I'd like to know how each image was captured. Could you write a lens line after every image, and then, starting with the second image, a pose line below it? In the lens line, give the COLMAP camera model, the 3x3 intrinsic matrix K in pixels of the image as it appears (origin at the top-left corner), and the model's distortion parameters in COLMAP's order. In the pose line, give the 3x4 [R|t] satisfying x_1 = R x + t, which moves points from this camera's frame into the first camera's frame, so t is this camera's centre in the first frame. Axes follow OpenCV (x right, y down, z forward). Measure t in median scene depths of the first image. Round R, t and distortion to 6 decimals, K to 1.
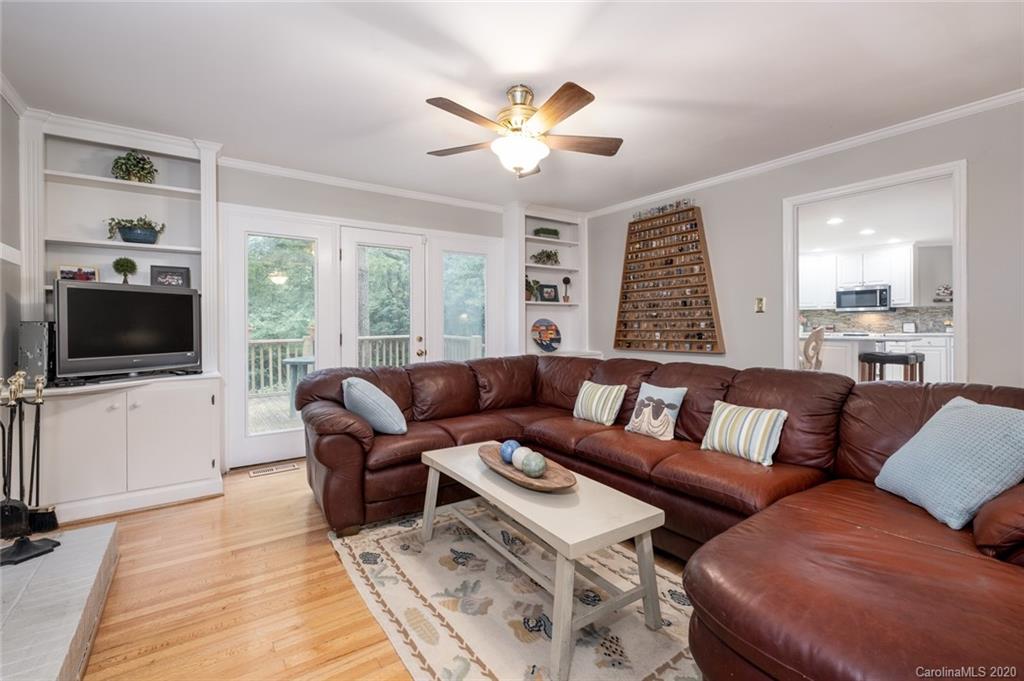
lens RADIAL K [[444.5, 0, 514.0], [0, 444.5, 327.5], [0, 0, 1]] dist [-0.010591, 0.000618]
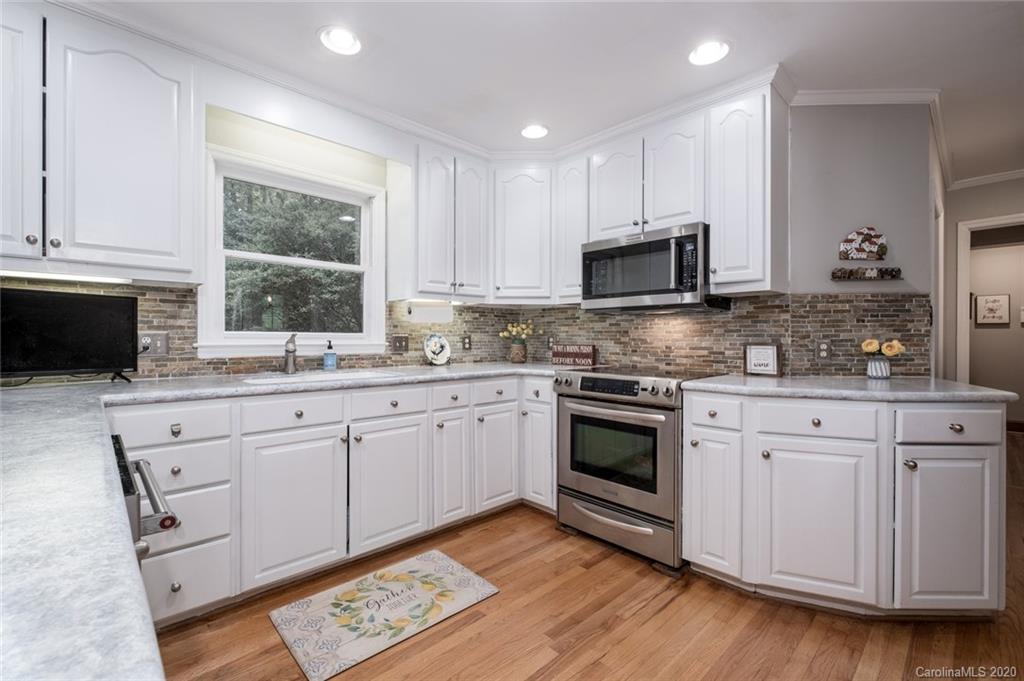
lens RADIAL K [[444.5, 0, 504.4], [0, 444.5, 337.9], [0, 0, 1]] dist [-0.010591, 0.000618]
pose [[0.989730, 0.007762, 0.142739, 0.667700], [-0.007677, 0.999970, -0.001146, -0.013428], [-0.142744, 0.000038, 0.989760, 0.711822]]
